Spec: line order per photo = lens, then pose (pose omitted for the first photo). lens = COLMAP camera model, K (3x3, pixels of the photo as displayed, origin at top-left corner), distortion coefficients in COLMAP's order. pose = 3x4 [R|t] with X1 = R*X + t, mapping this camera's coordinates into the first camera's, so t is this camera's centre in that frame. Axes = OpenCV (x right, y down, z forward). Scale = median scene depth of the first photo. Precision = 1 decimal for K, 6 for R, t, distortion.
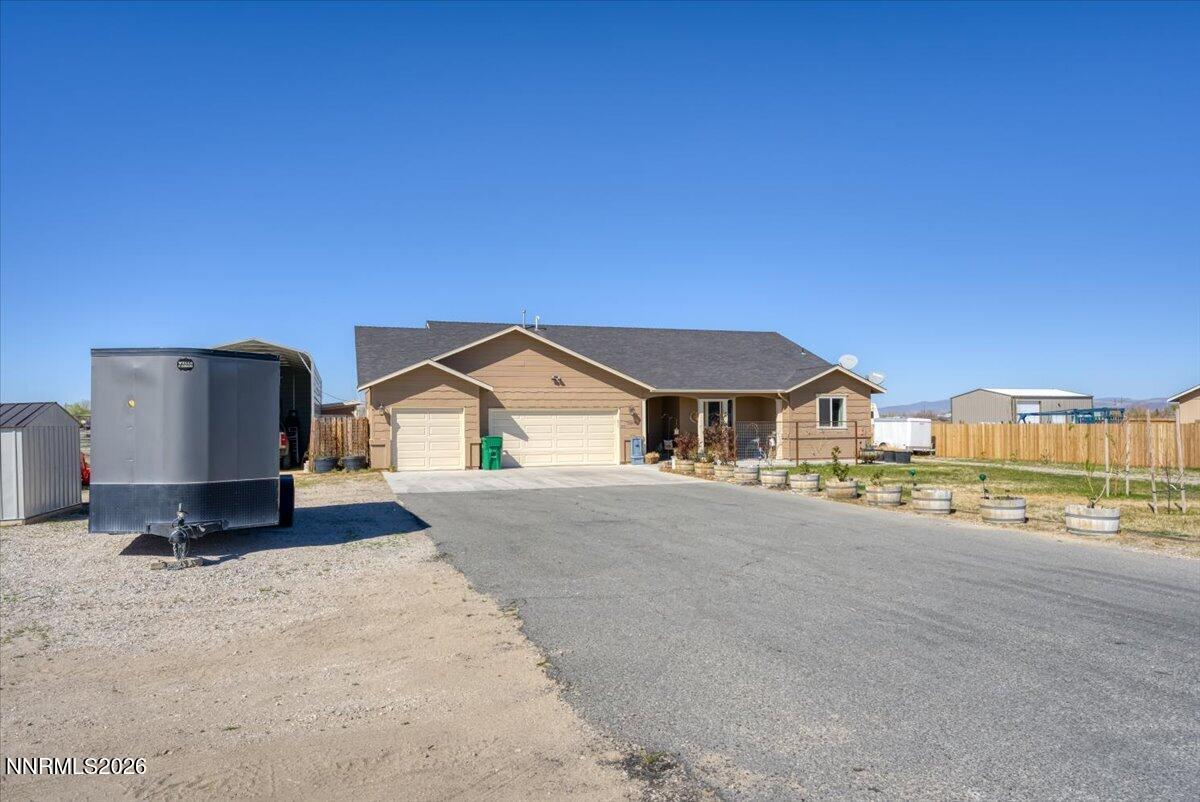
lens RADIAL K [[787.7, 0, 600.0], [0, 787.7, 401.0], [0, 0, 1]] dist [0.003384, 0.000104]
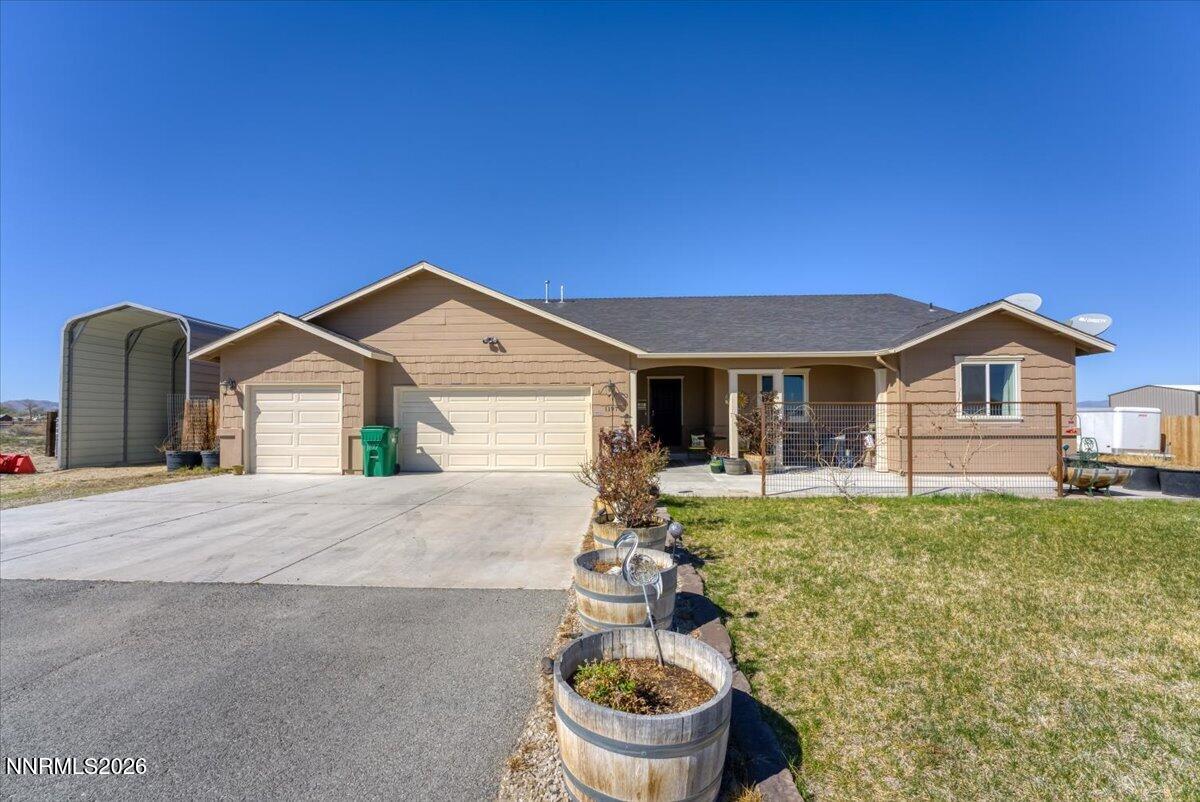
lens RADIAL K [[473.5, 0, 602.1], [0, 473.5, 409.7], [0, 0, 1]] dist [-0.013968, -0.000026]
pose [[0.931638, -0.003949, -0.363367, 0.173074], [0.005179, 0.999984, 0.002409, 0.028367], [0.363351, -0.004126, 0.931643, 0.640429]]
